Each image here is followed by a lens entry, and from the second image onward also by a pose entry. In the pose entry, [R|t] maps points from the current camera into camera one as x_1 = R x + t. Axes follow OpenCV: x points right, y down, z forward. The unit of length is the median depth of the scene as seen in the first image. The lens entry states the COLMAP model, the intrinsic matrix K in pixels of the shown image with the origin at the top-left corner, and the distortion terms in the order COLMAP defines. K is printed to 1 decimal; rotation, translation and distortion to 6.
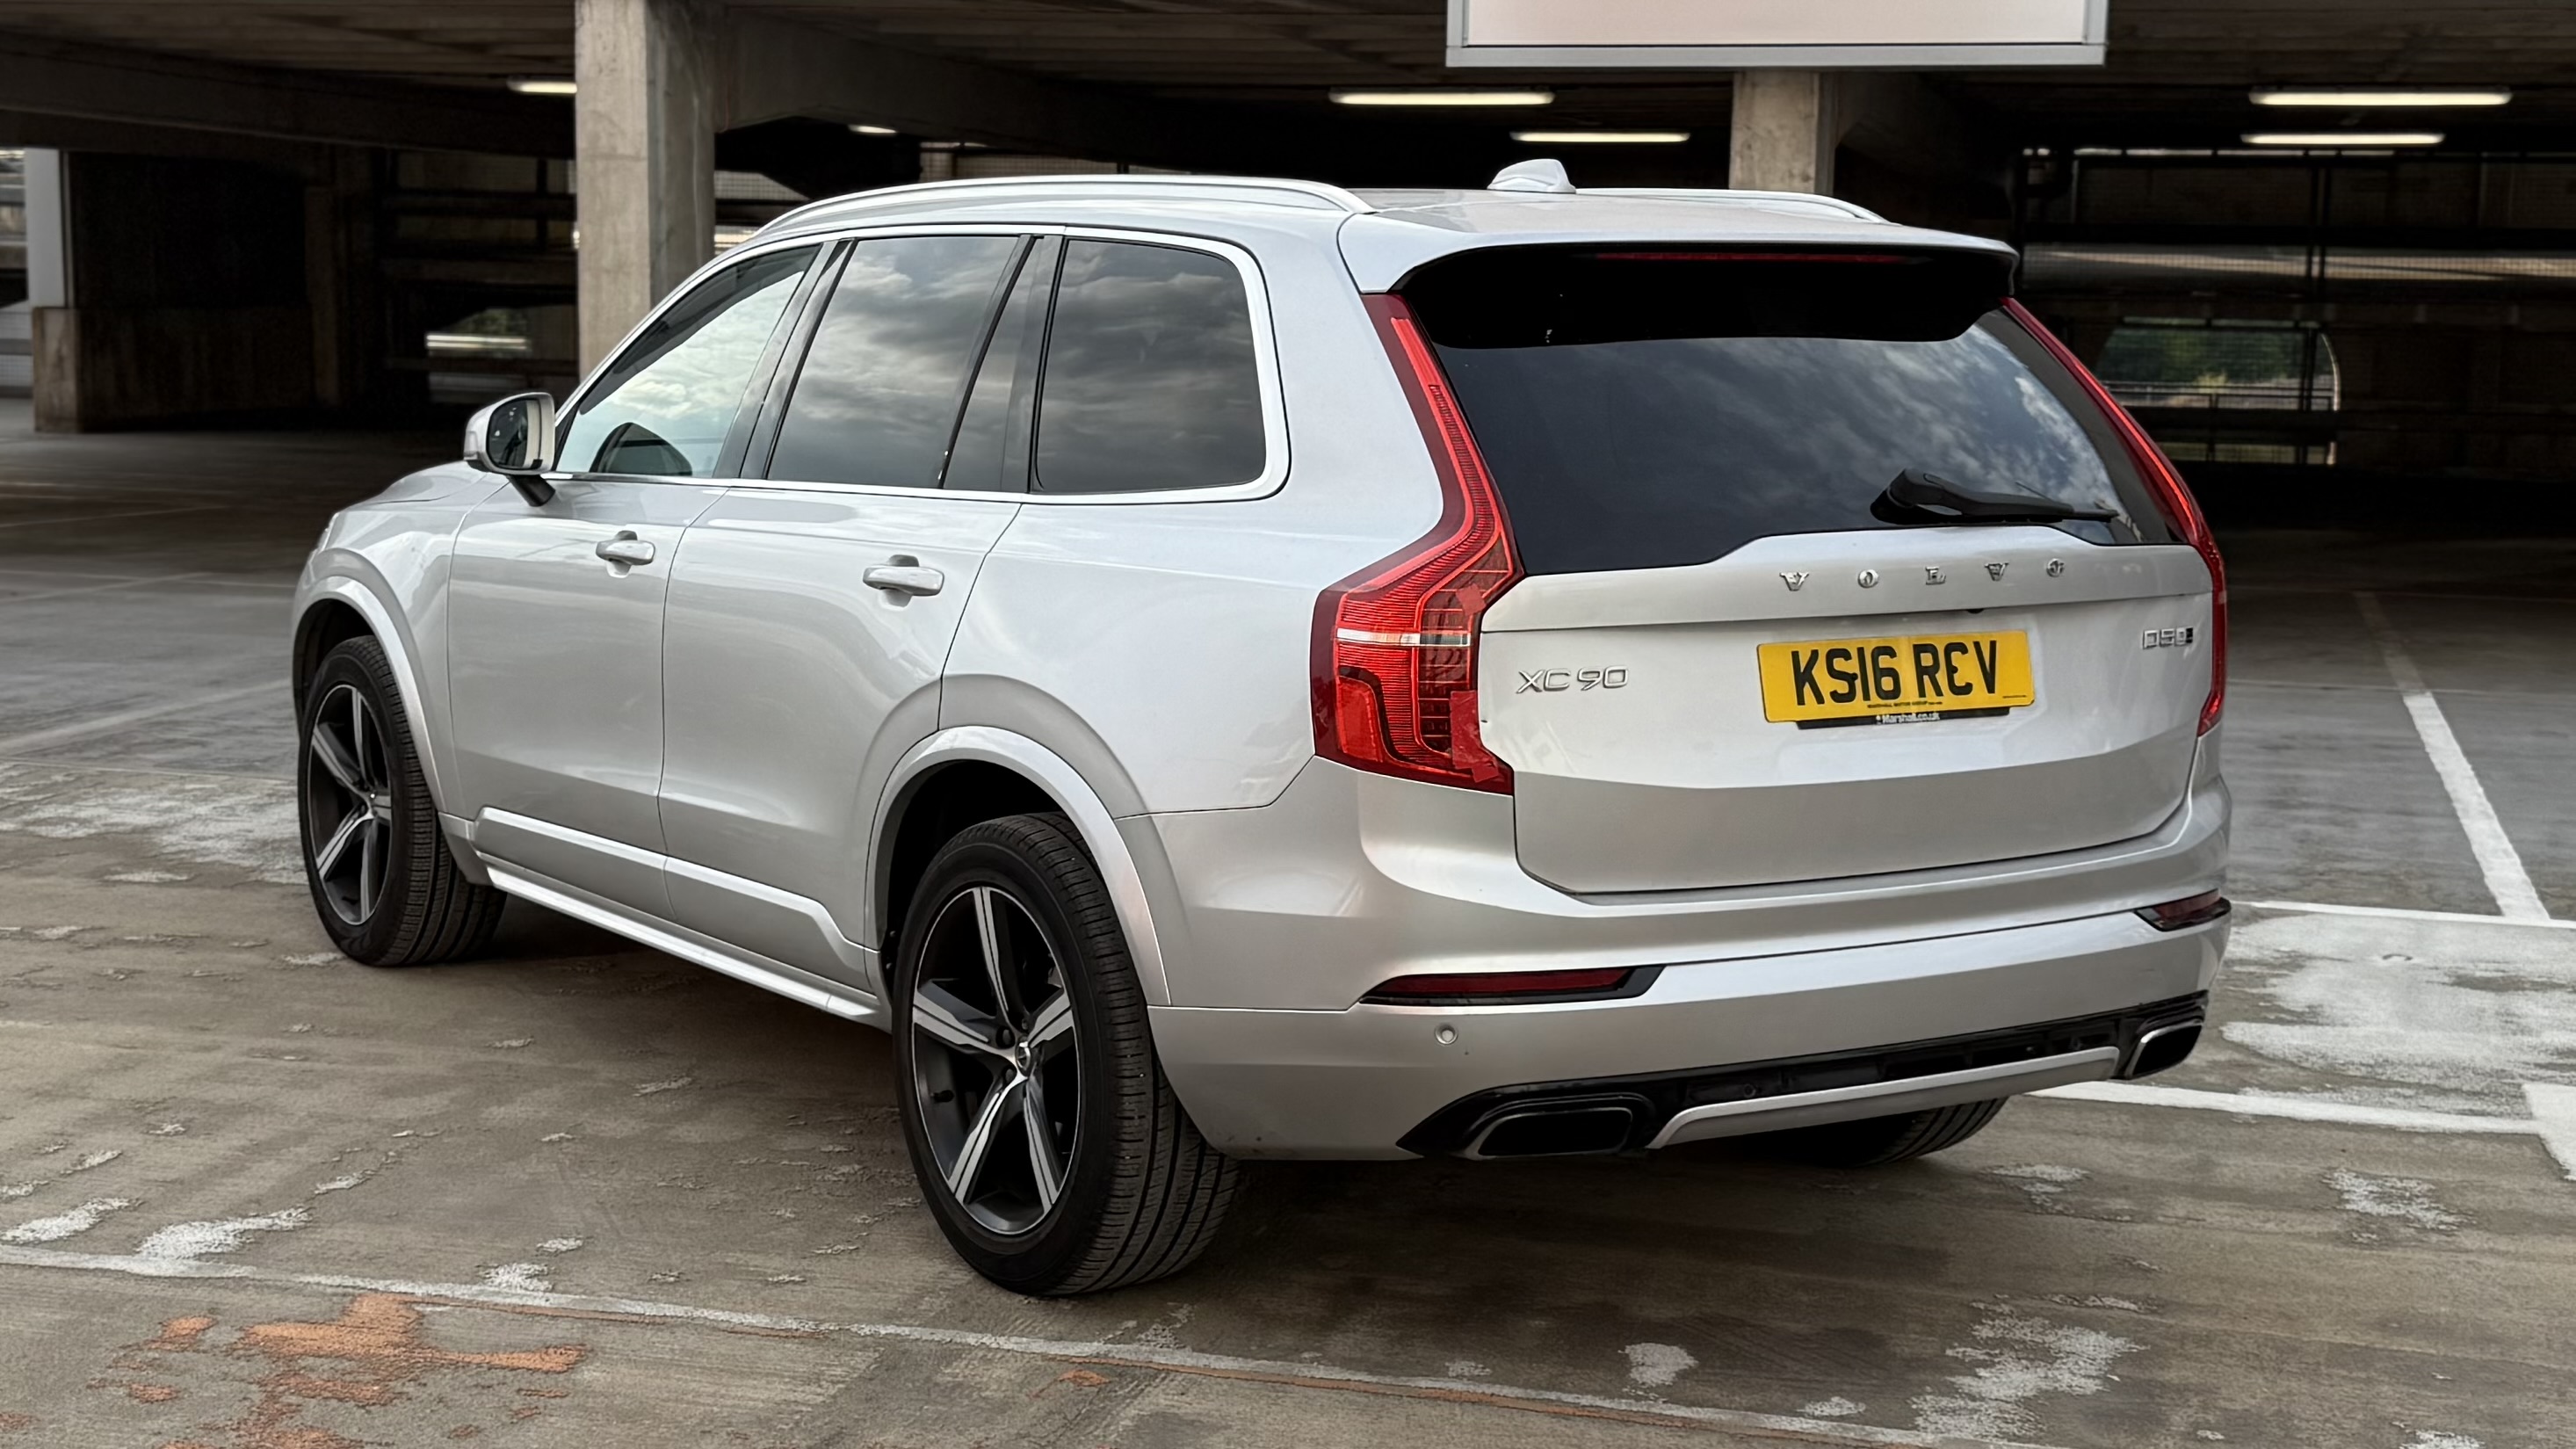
lens RADIAL K [[3337.4, 0, 1368.3], [0, 3337.4, 728.8], [0, 0, 1]] dist [0.118371, 0.017438]
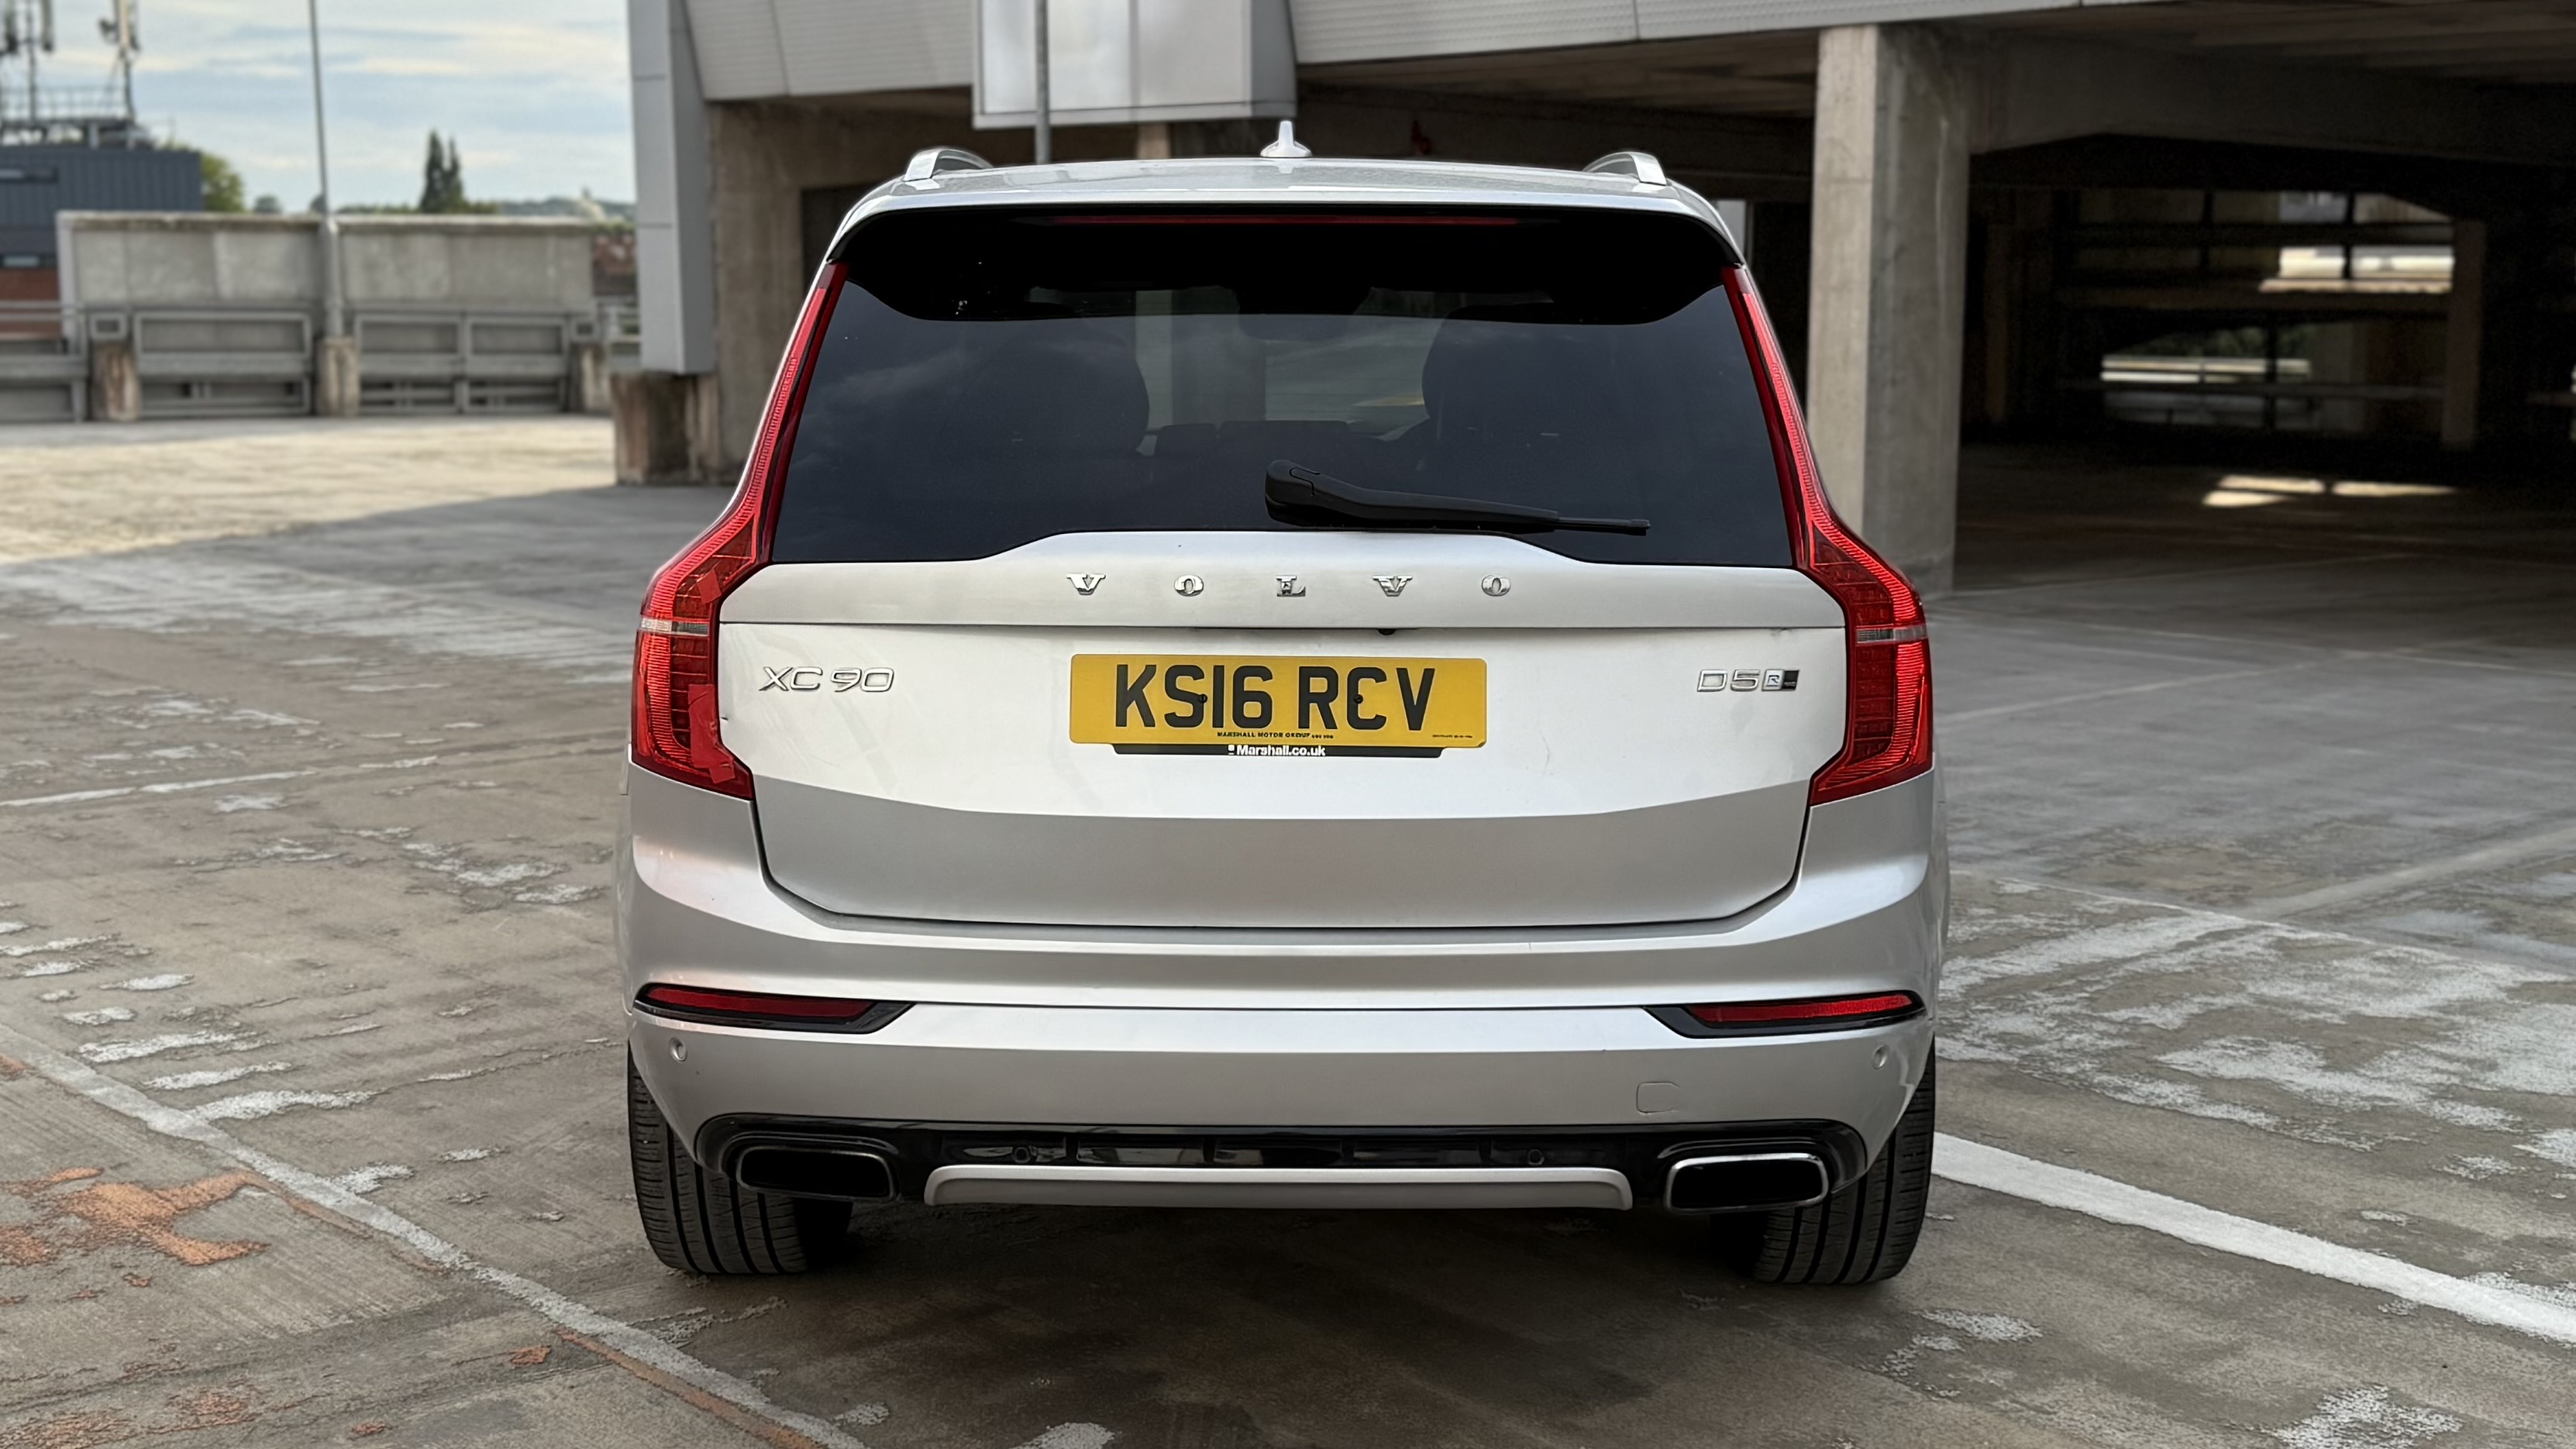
lens RADIAL K [[3028.0, 0, 1428.1], [0, 3028.0, 687.8], [0, 0, 1]] dist [0.092507, -0.036081]
pose [[0.846051, 0.058043, -0.529933, 0.600233], [-0.065033, 0.997868, 0.005469, -0.025996], [0.529120, 0.029836, 0.848022, 0.355895]]
